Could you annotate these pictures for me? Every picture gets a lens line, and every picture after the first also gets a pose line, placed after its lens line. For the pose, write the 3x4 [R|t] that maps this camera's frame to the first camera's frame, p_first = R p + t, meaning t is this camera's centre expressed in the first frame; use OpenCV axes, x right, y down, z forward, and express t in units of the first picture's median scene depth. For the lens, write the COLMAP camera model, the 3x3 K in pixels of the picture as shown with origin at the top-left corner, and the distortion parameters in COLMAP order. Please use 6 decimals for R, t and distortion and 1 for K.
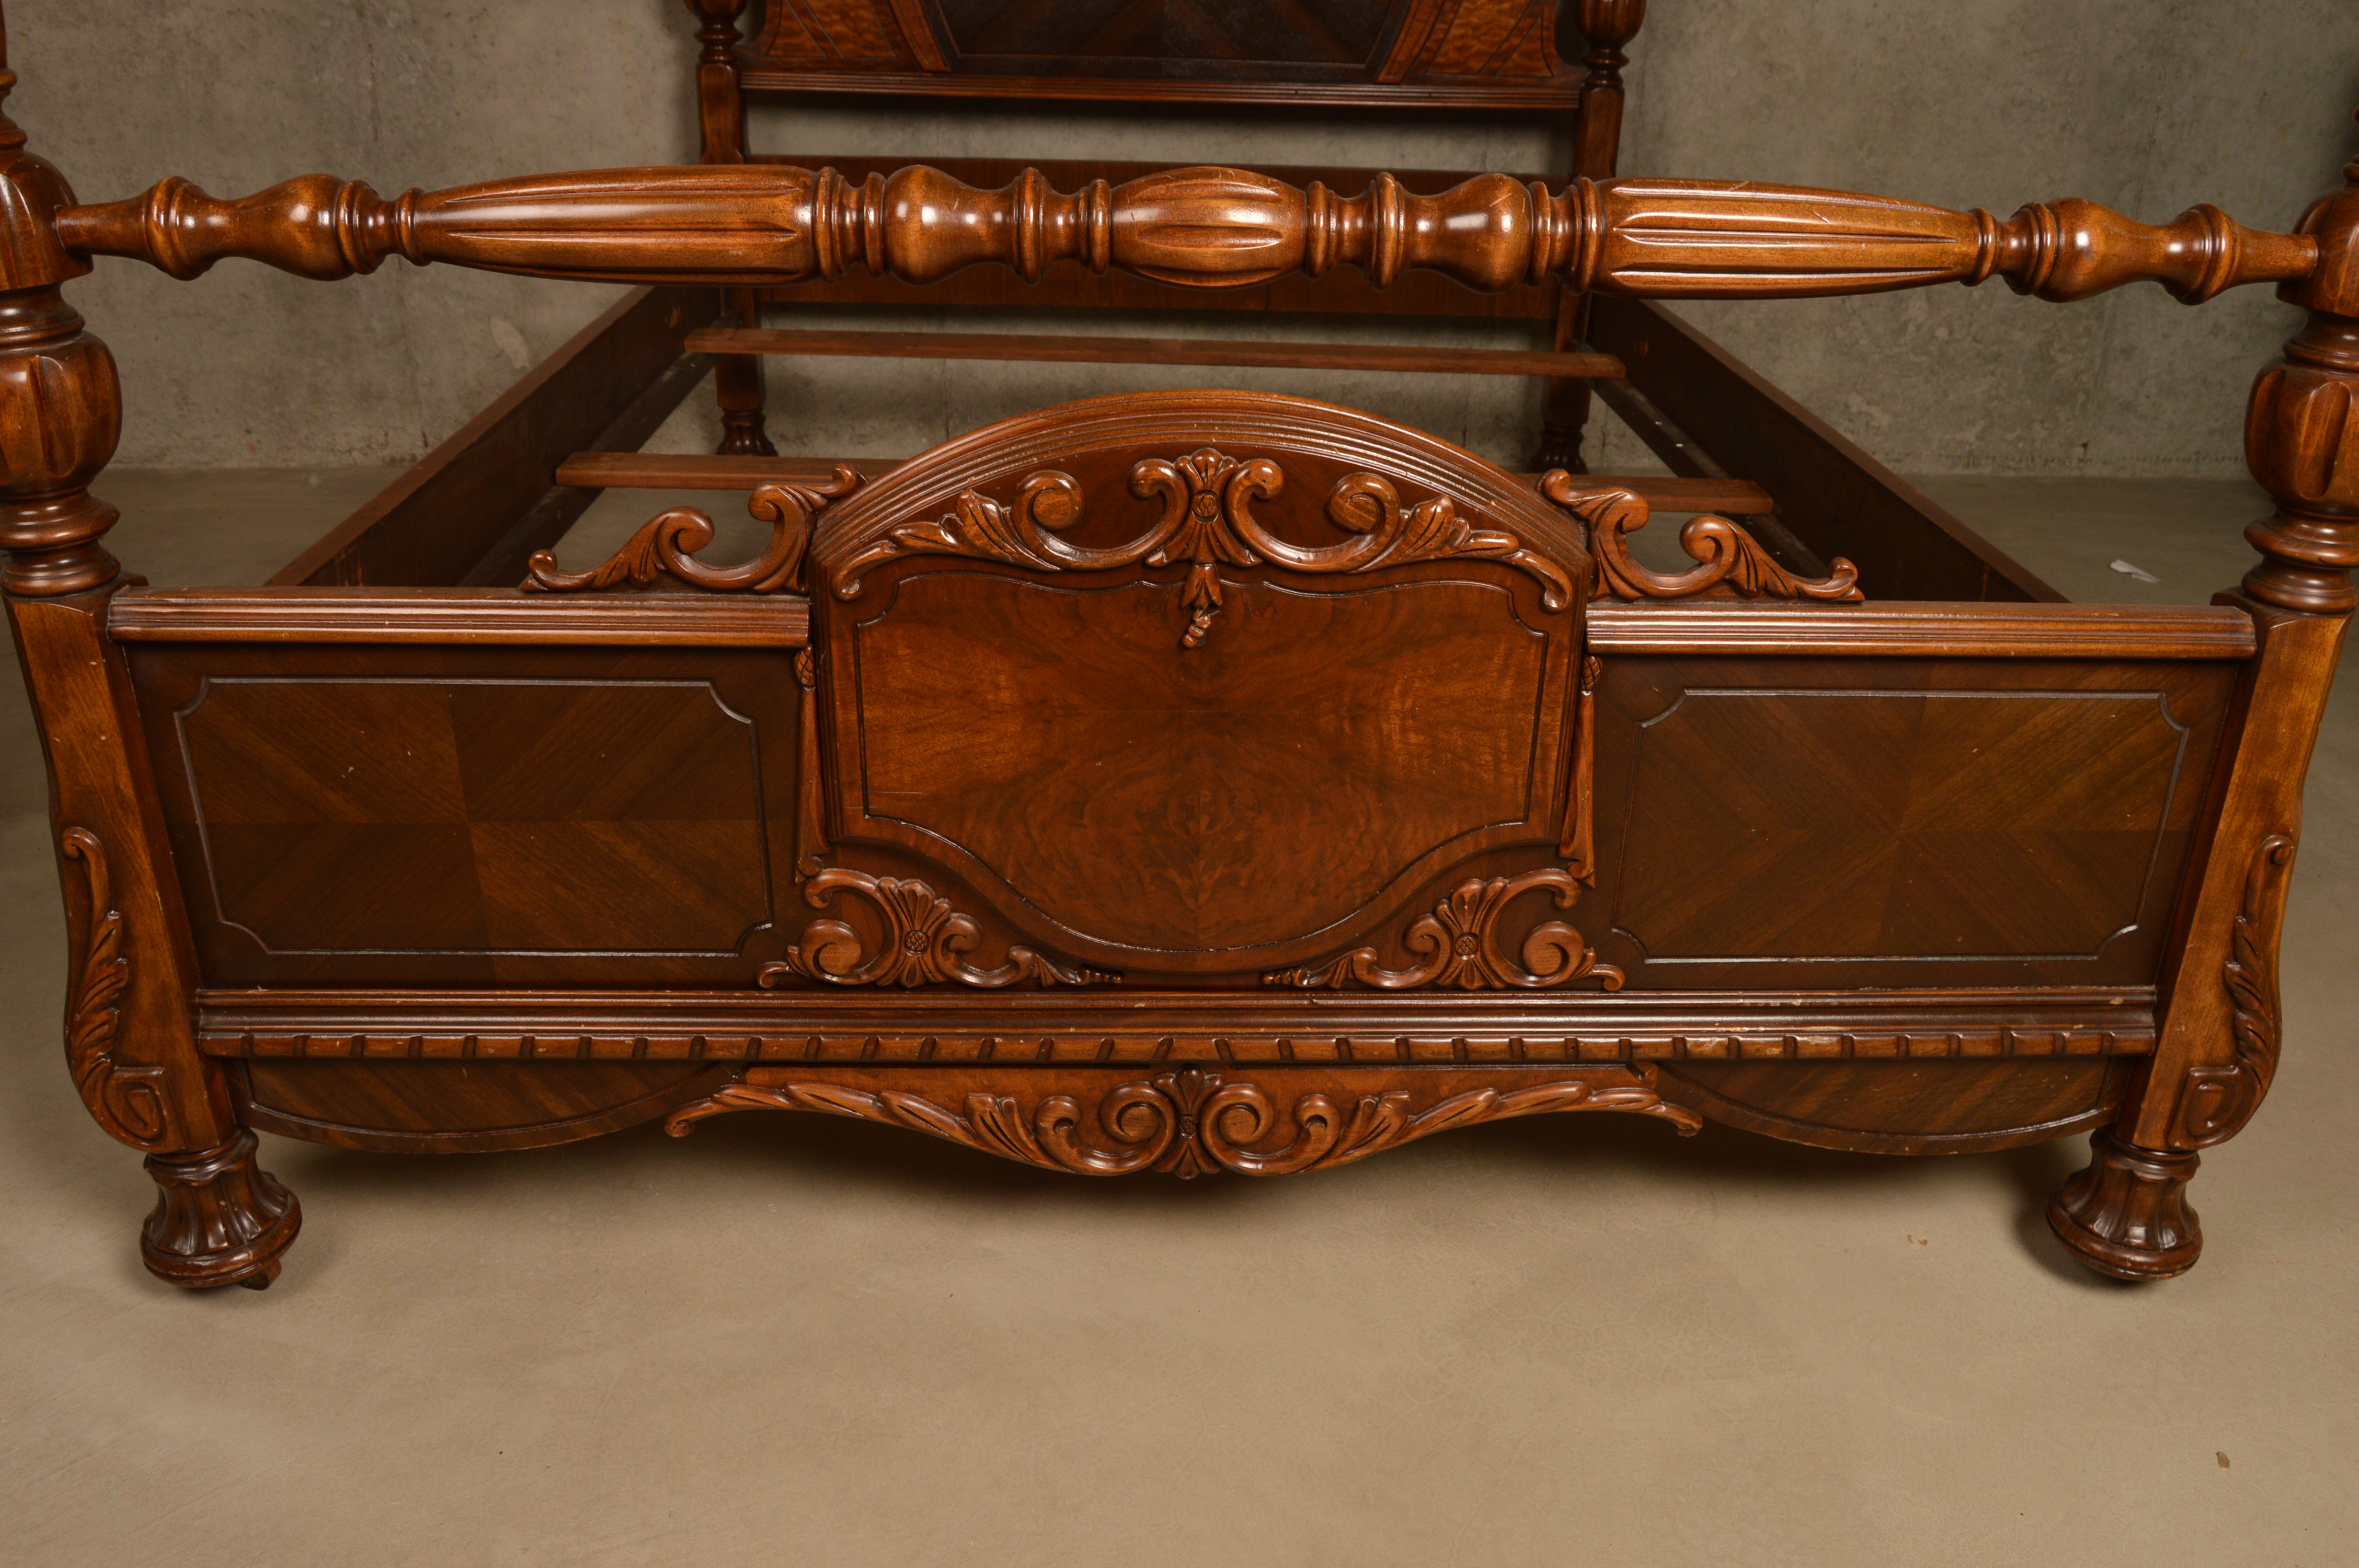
lens RADIAL K [[1862.1, 0, 1178.6], [0, 1862.1, 771.1], [0, 0, 1]] dist [-0.096702, 0.036861]
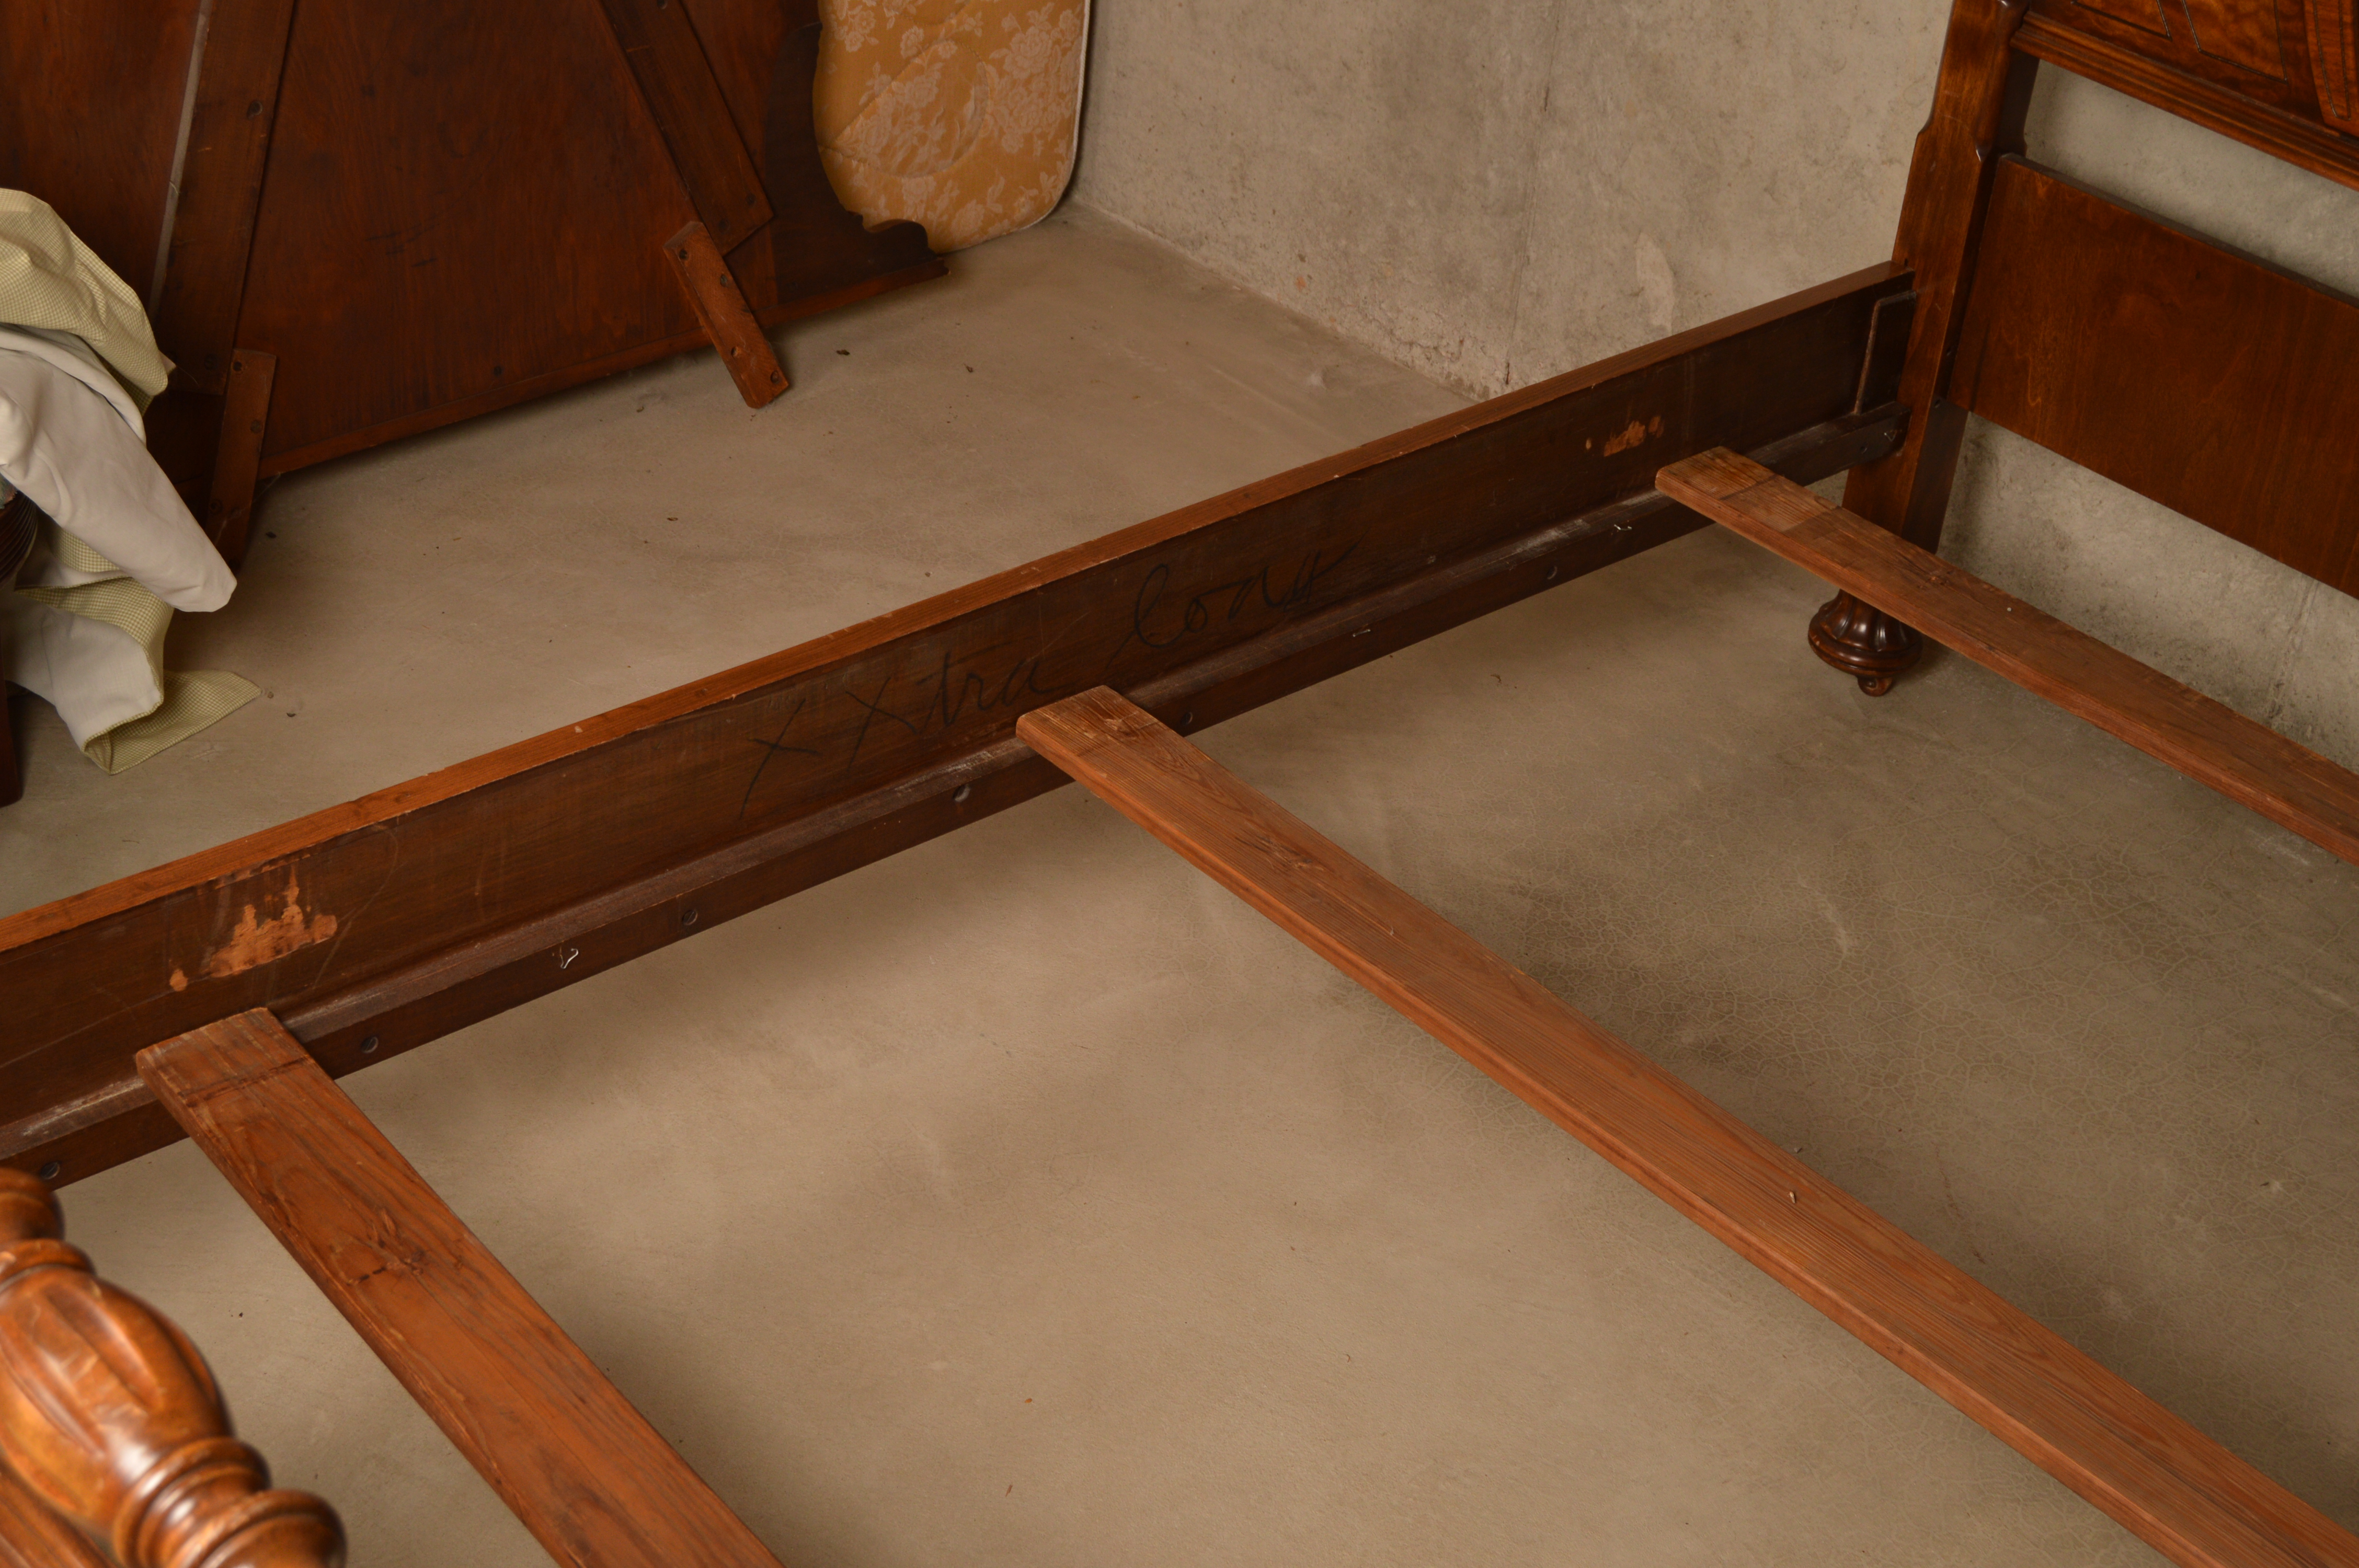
lens RADIAL K [[3264.8, 0, 1165.6], [0, 3264.8, 805.5], [0, 0, 1]] dist [-0.059142, 0.000000]
pose [[0.646471, 0.440966, -0.622595, 0.641736], [-0.388845, 0.892542, 0.228404, -0.659593], [0.656411, 0.094436, 0.748470, 0.340853]]
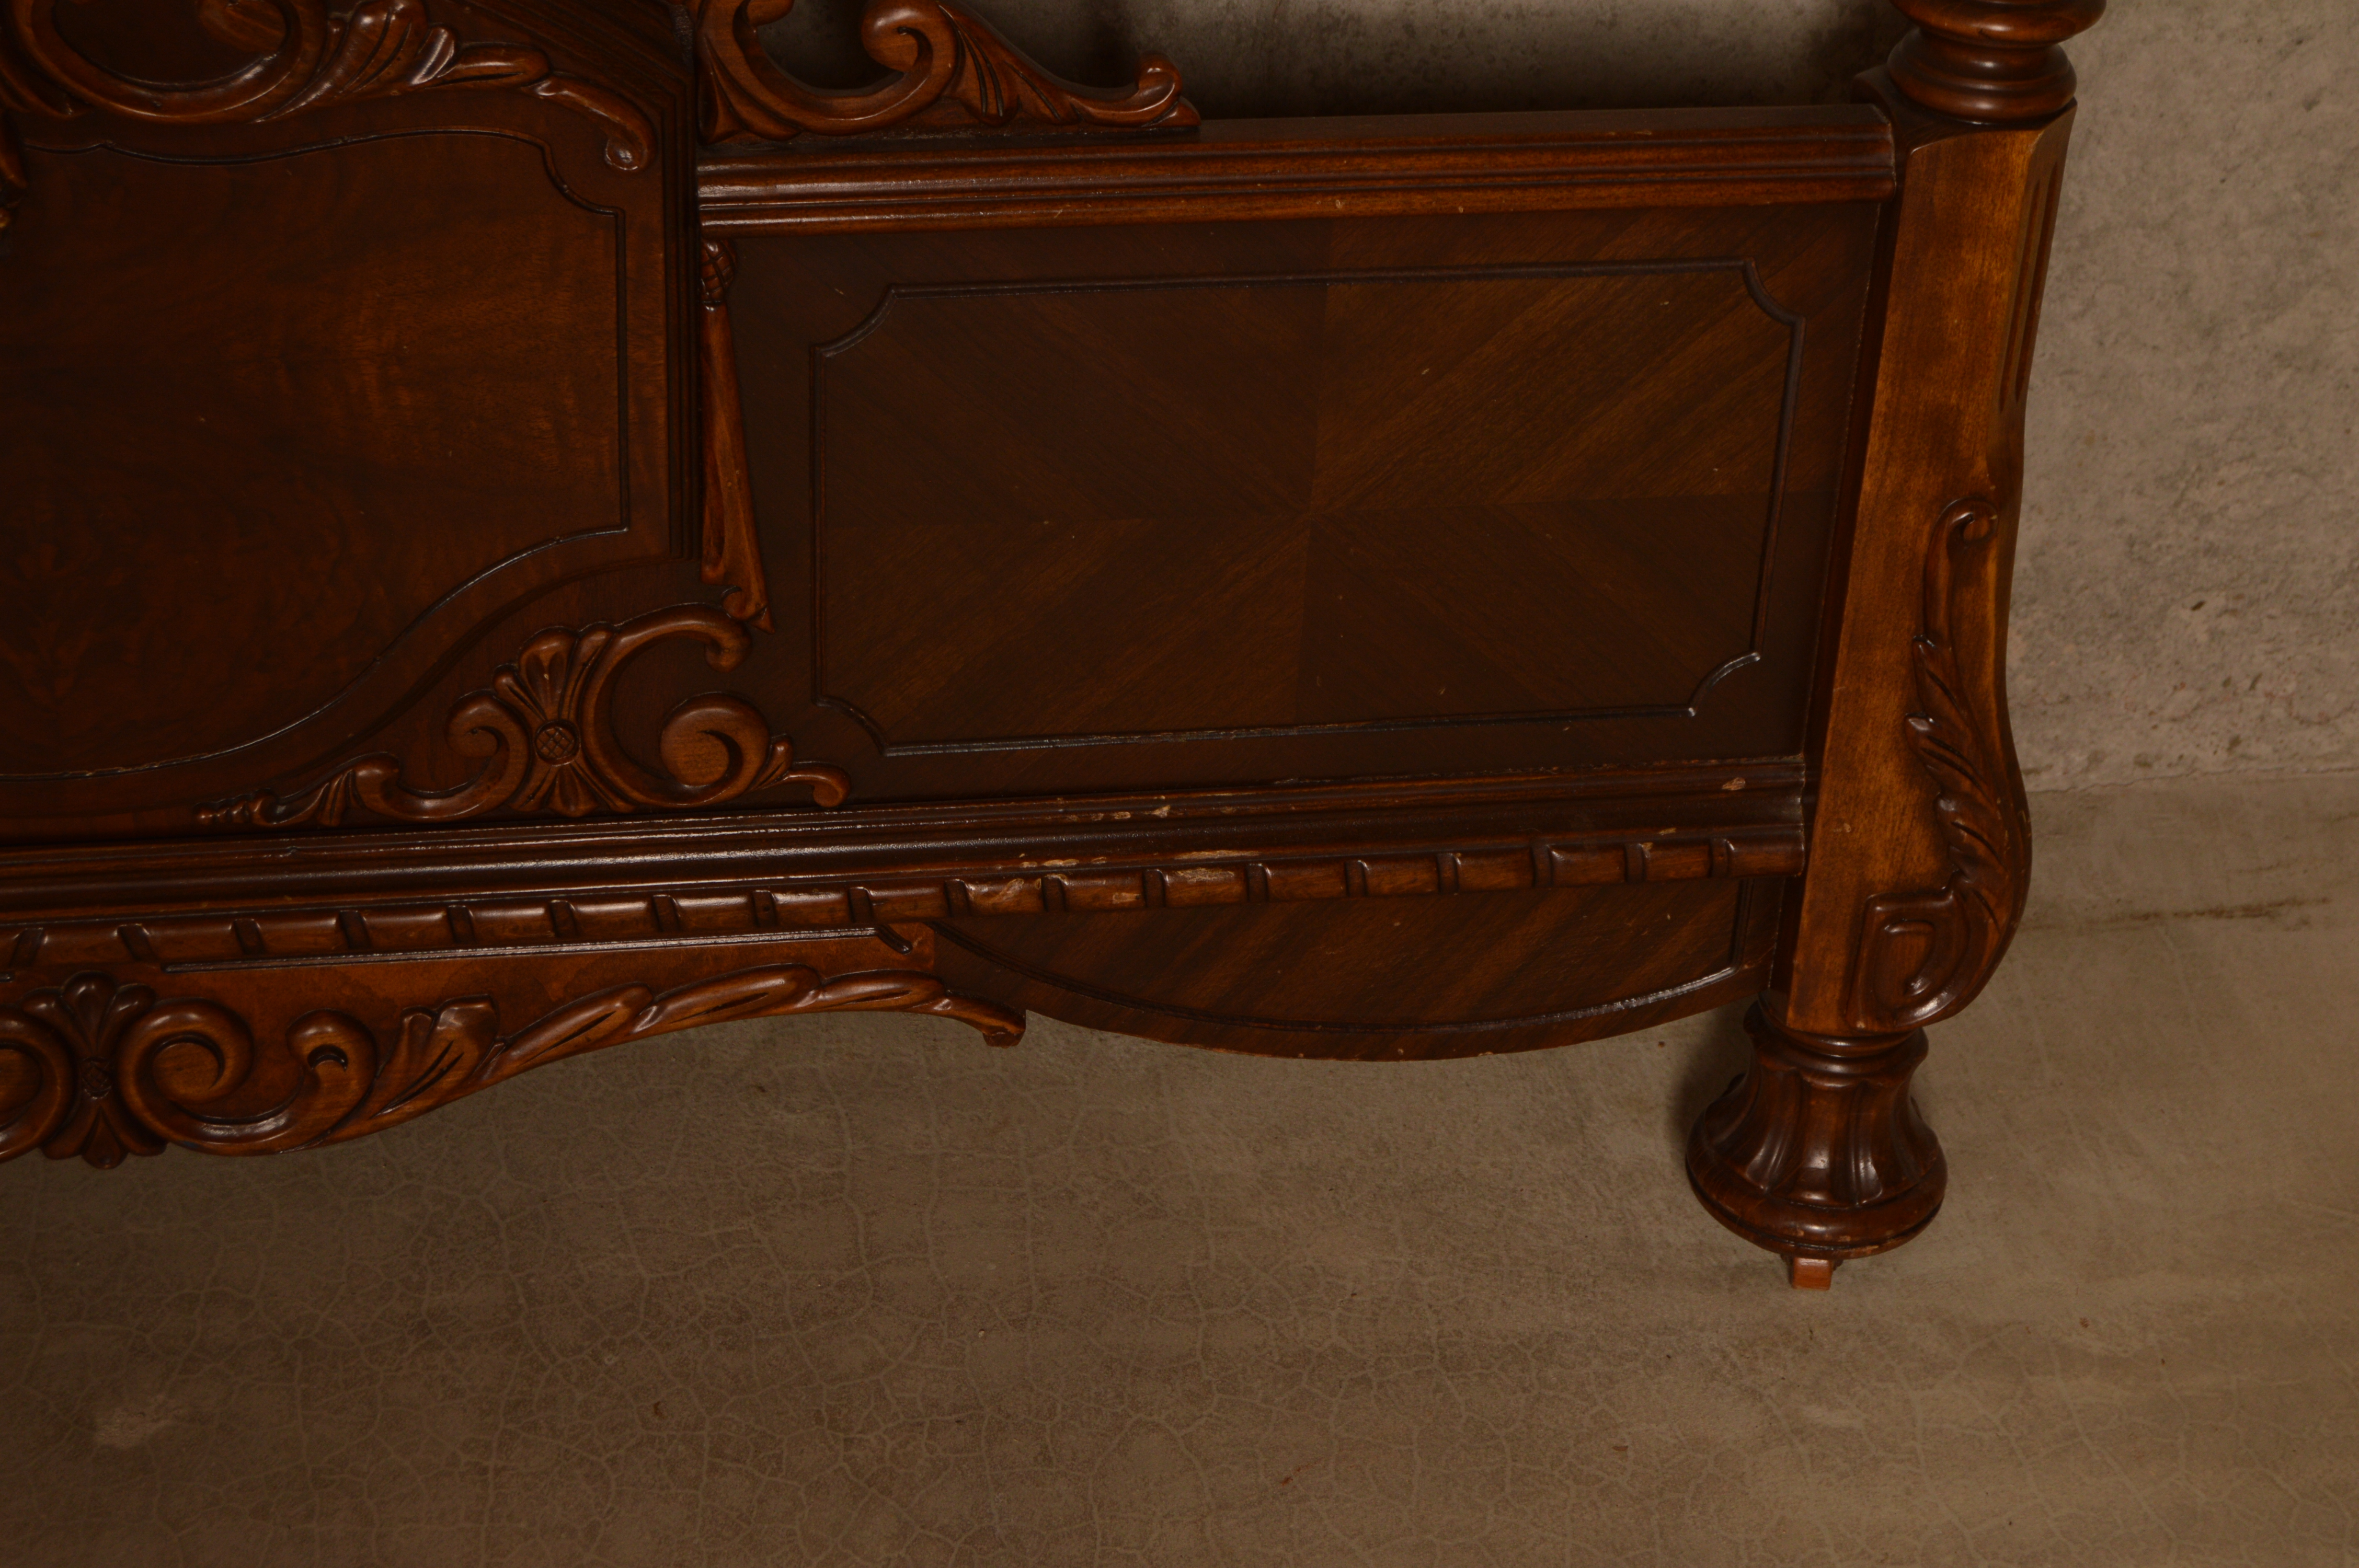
lens RADIAL K [[4431.5, 0, 1171.5], [0, 4431.5, 780.4], [0, 0, 1]] dist [-0.020963, 0.000000]
pose [[0.990305, -0.048857, 0.130038, 0.150988], [0.028540, 0.987698, 0.153749, -0.088389], [-0.135950, -0.148547, 0.979516, -0.319422]]
